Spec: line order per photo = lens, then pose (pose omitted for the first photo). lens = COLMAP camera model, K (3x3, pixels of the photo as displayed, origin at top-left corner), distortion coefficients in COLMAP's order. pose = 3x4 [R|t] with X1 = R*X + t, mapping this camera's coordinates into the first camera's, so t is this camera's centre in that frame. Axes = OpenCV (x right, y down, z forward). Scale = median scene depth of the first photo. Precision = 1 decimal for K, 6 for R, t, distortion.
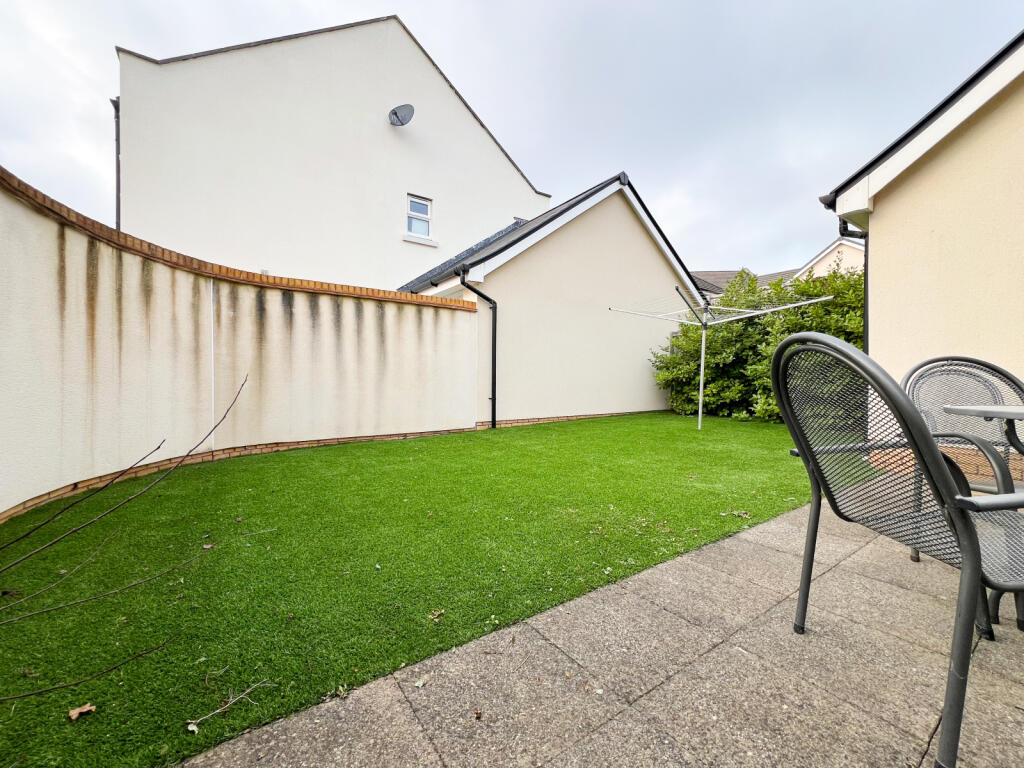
lens RADIAL K [[416.1, 0, 515.3], [0, 416.1, 384.5], [0, 0, 1]] dist [-0.001463, -0.000087]
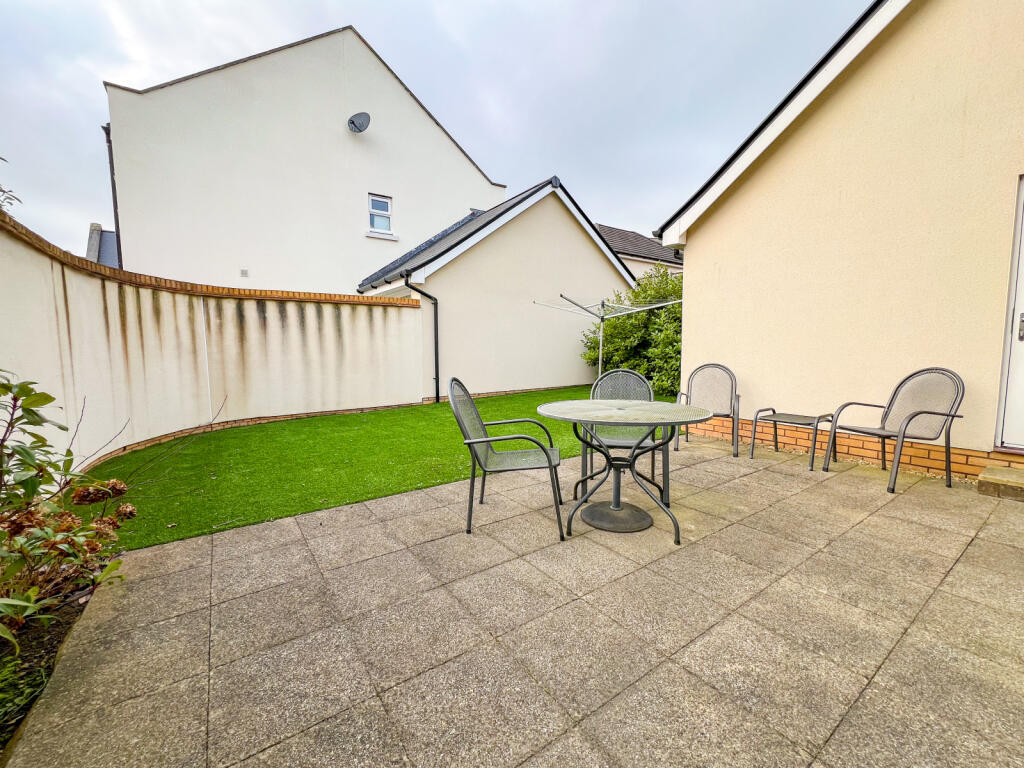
lens RADIAL K [[416.1, 0, 509.2], [0, 416.1, 385.5], [0, 0, 1]] dist [-0.001463, -0.000087]
pose [[0.999930, -0.011603, 0.002193, 0.167454], [0.011392, 0.996774, 0.079448, -0.043174], [-0.003107, -0.079417, 0.996837, -0.237768]]
